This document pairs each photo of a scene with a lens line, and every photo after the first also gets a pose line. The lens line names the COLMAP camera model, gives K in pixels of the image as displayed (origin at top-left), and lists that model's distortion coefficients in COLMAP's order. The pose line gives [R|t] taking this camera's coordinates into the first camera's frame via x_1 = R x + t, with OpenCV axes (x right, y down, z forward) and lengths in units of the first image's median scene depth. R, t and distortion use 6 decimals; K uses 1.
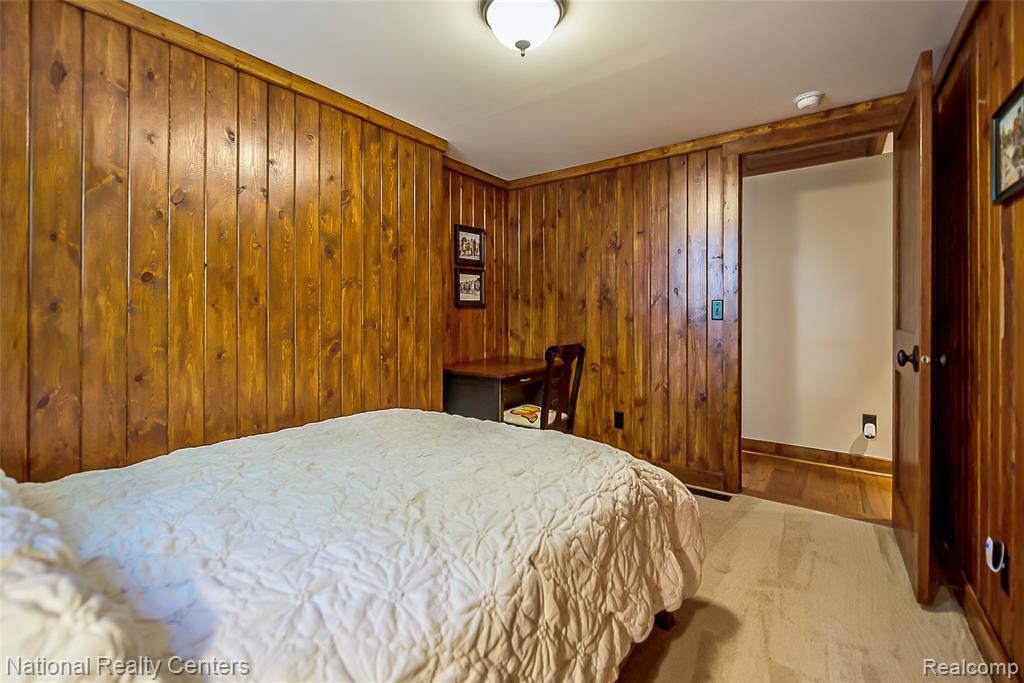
lens RADIAL K [[429.3, 0, 511.8], [0, 429.3, 309.0], [0, 0, 1]] dist [-0.000091, -0.000032]
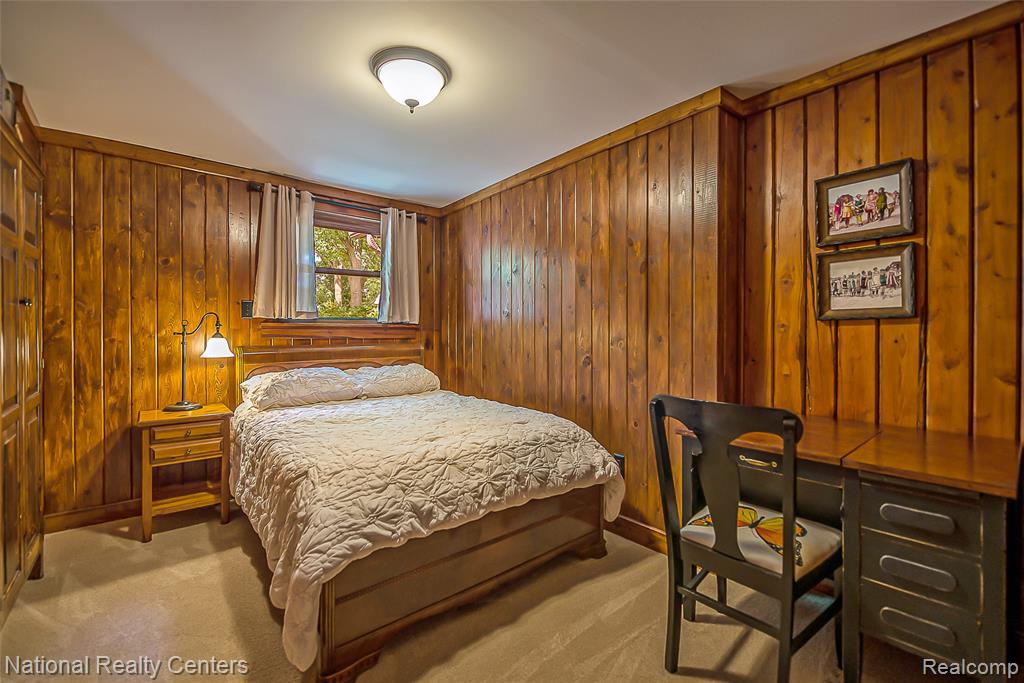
lens RADIAL K [[438.4, 0, 512.0], [0, 438.4, 341.5], [0, 0, 1]] dist [-0.000782, -0.000089]
pose [[-0.230076, 0.017183, -0.973021, 0.543188], [0.001548, 0.999849, 0.017291, 0.011222], [0.973172, 0.002472, -0.230068, 0.717432]]
